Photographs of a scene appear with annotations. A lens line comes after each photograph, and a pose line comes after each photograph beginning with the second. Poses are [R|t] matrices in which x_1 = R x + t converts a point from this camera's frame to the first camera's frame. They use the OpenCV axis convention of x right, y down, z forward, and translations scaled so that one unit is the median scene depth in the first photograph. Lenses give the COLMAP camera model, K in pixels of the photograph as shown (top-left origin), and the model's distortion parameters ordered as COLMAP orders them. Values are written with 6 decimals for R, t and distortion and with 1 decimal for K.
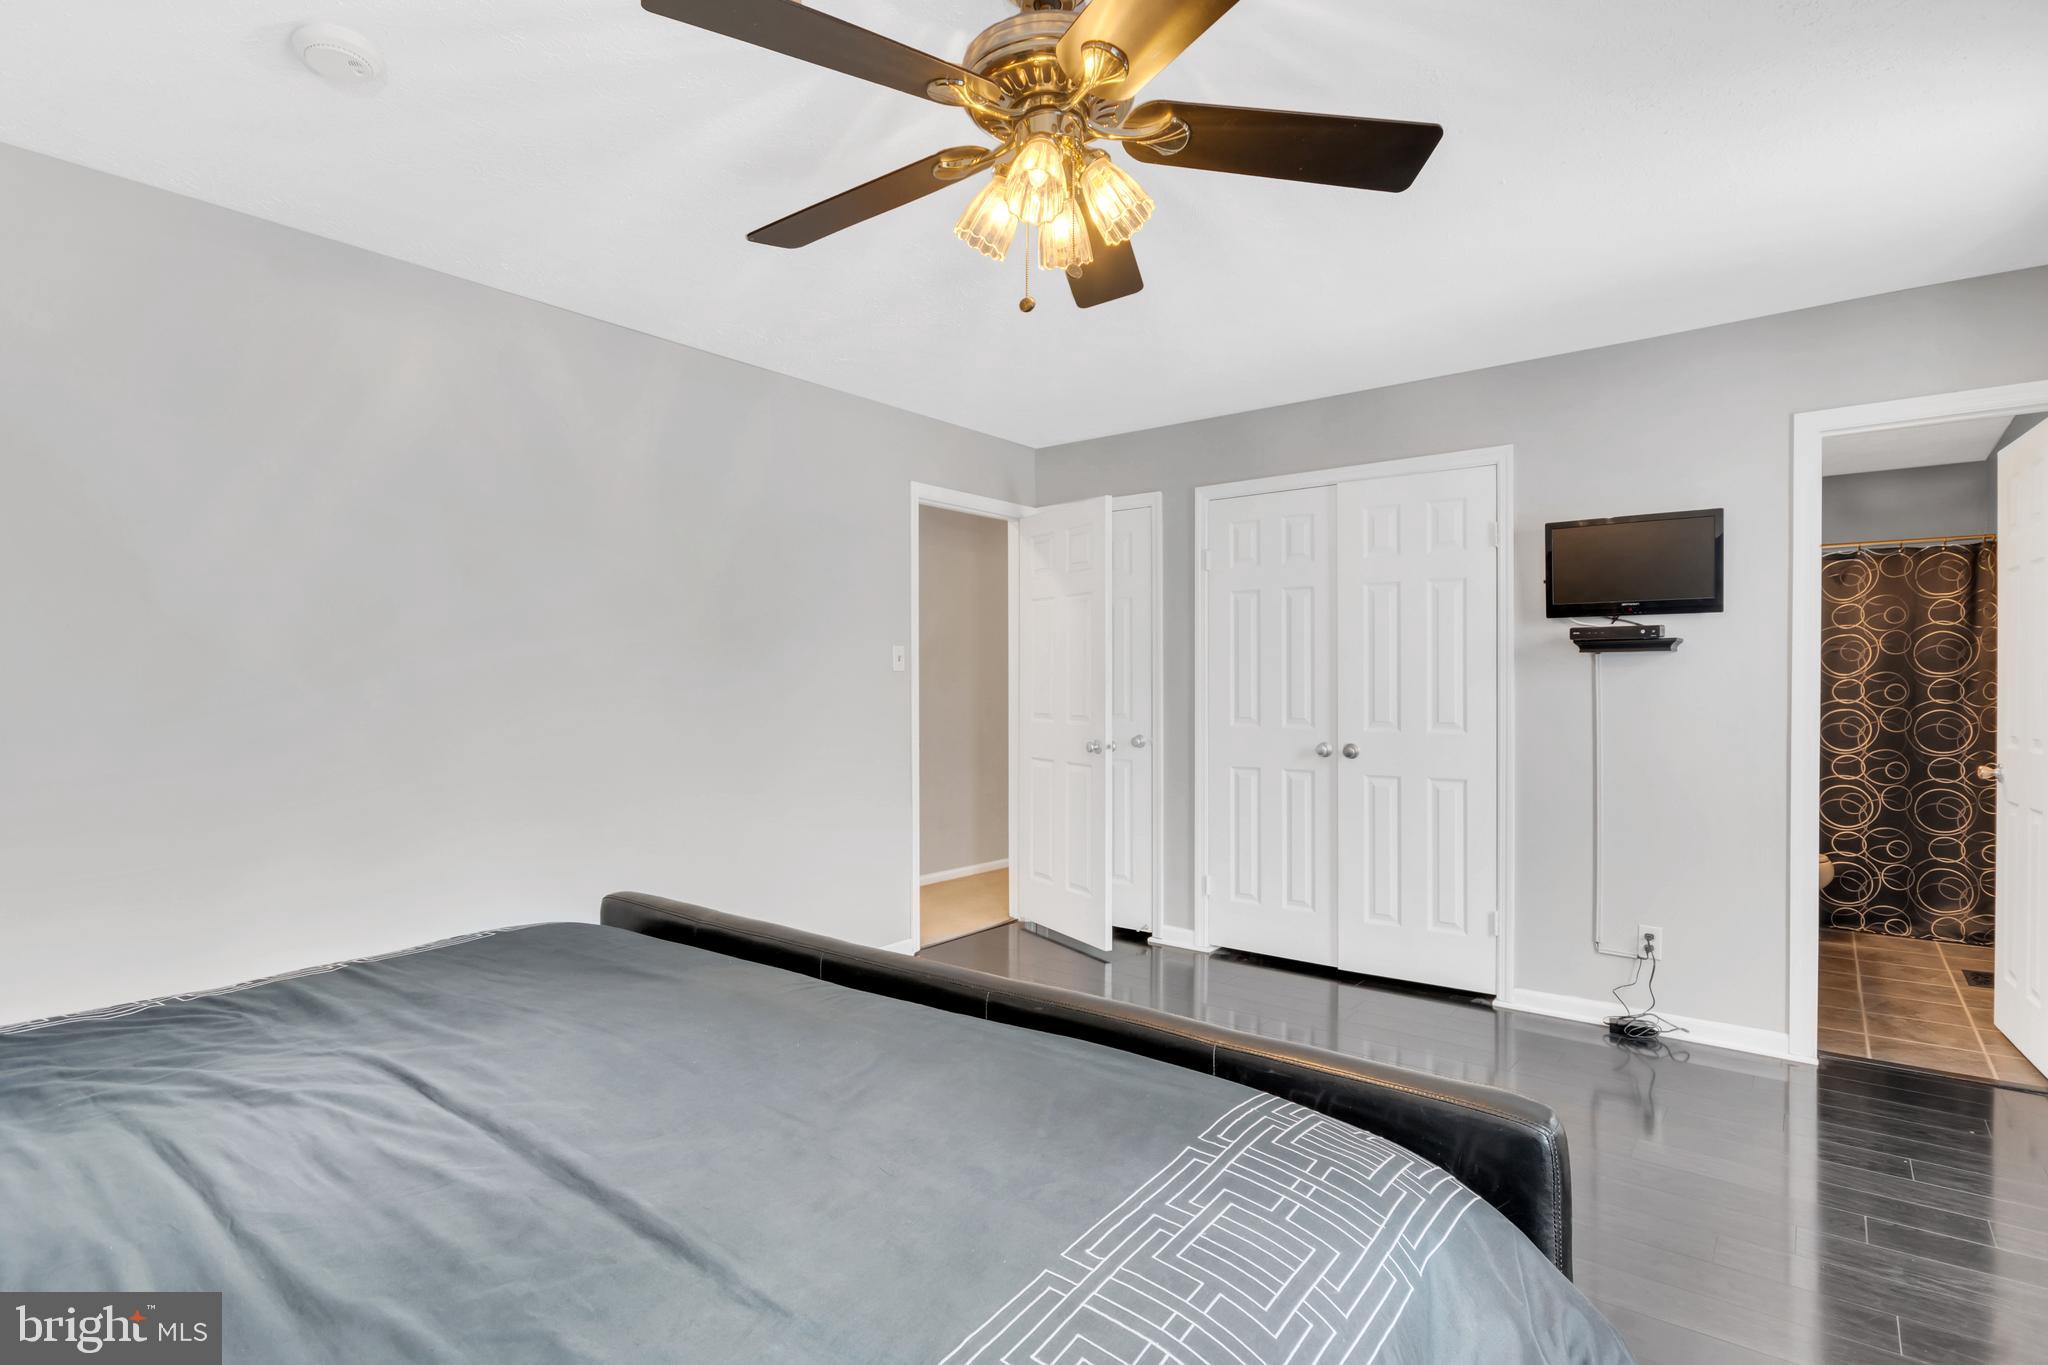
lens RADIAL K [[992.2, 0, 1010.6], [0, 992.2, 679.1], [0, 0, 1]] dist [0.006615, -0.006180]
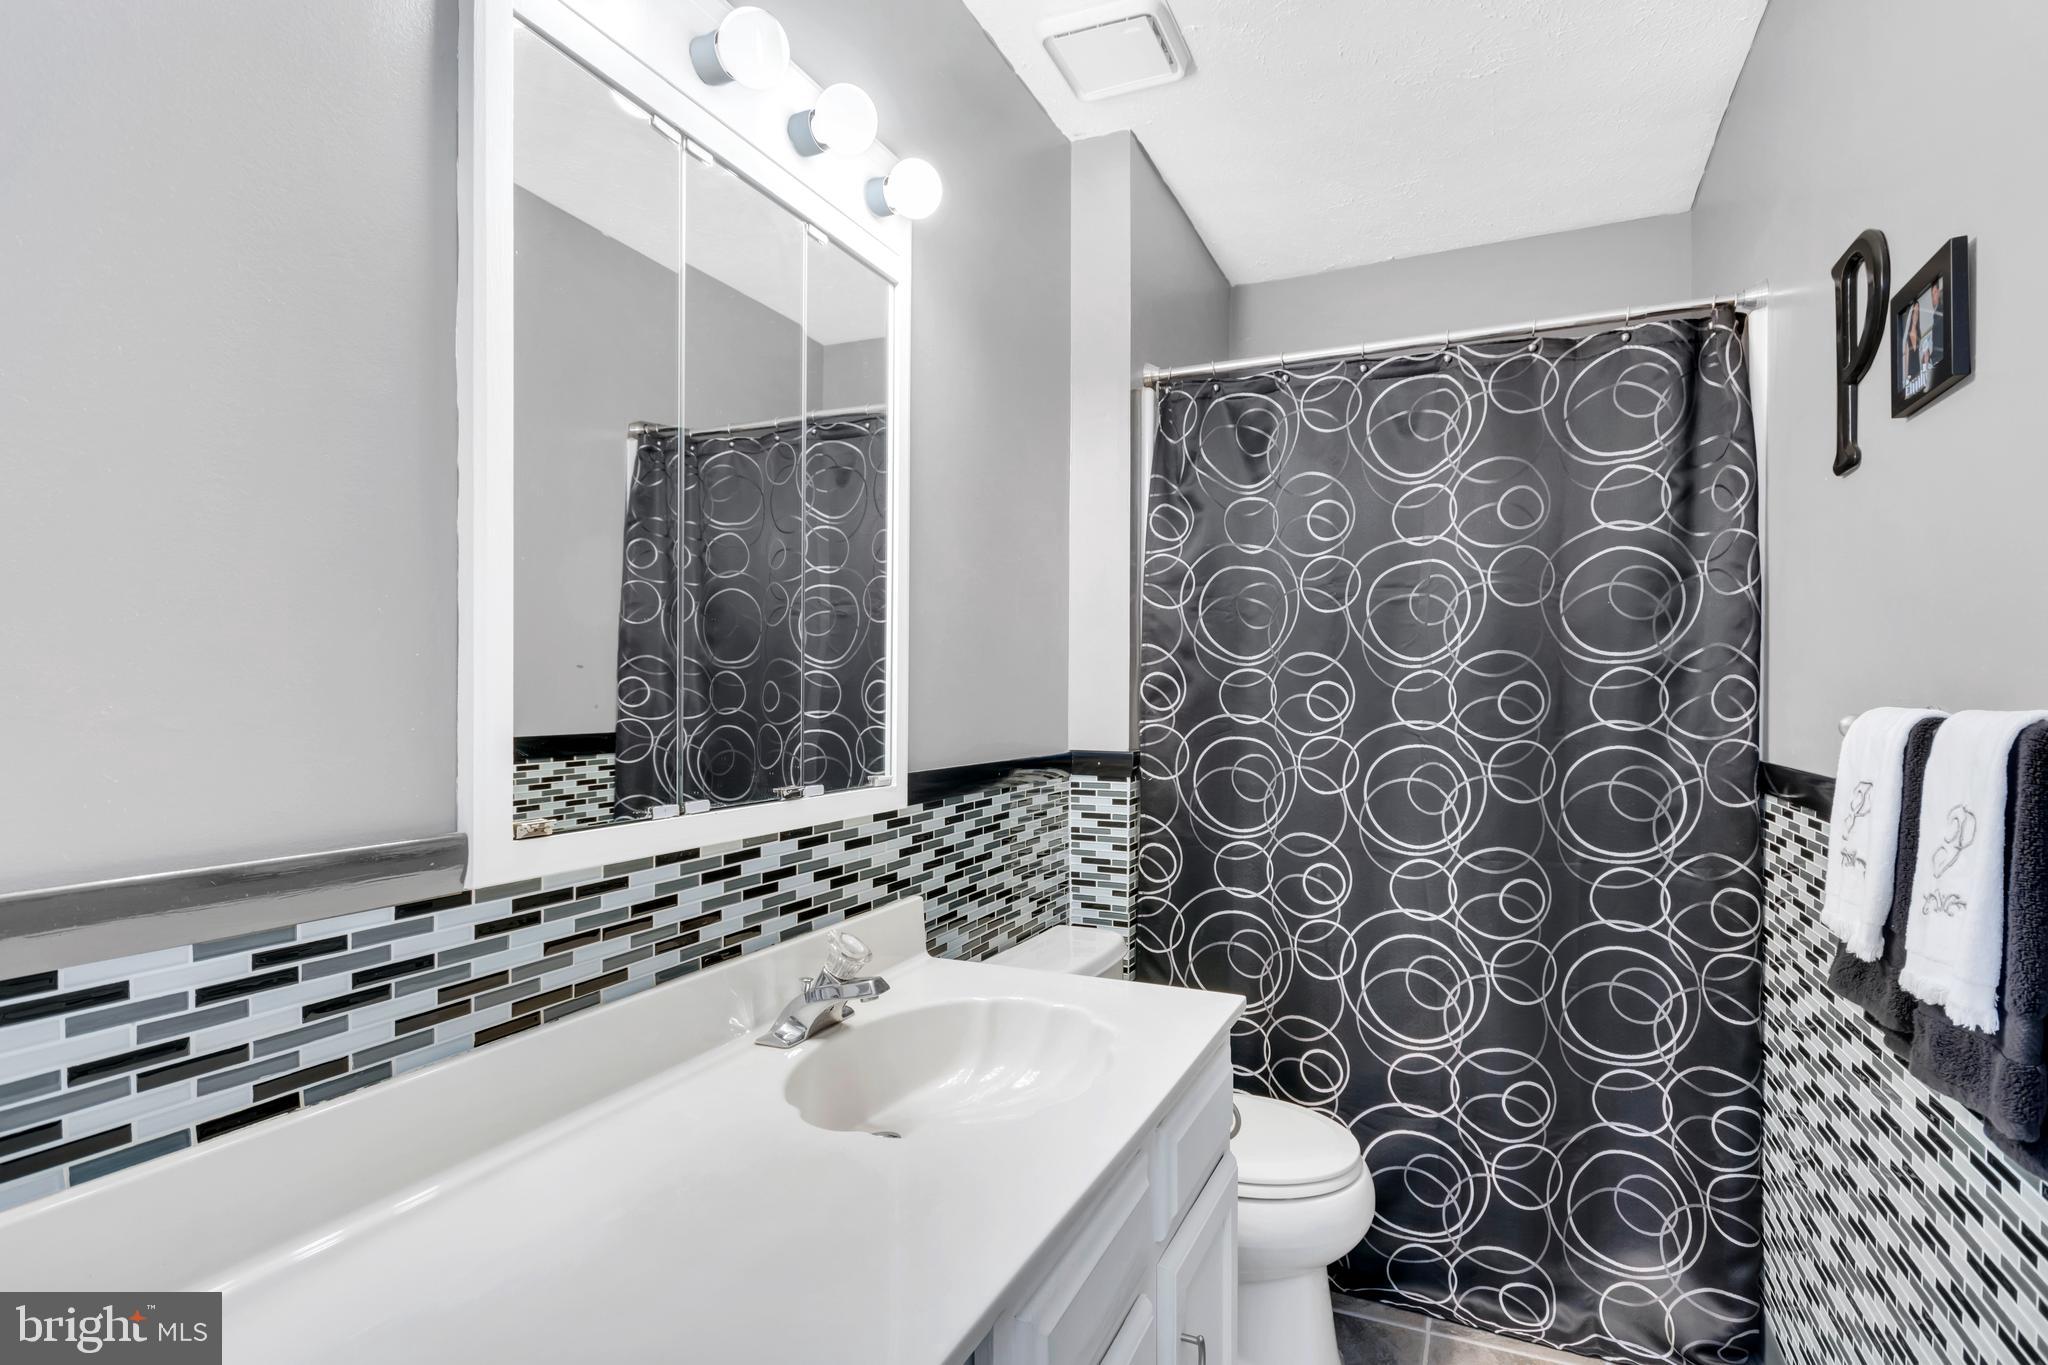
lens RADIAL K [[992.2, 0, 1038.1], [0, 992.2, 686.2], [0, 0, 1]] dist [0.006615, -0.006180]
pose [[0.969245, -0.003456, 0.246074, 0.609498], [0.002366, 0.999986, 0.004724, 0.004518], [-0.246087, -0.003996, 0.969240, 0.666972]]
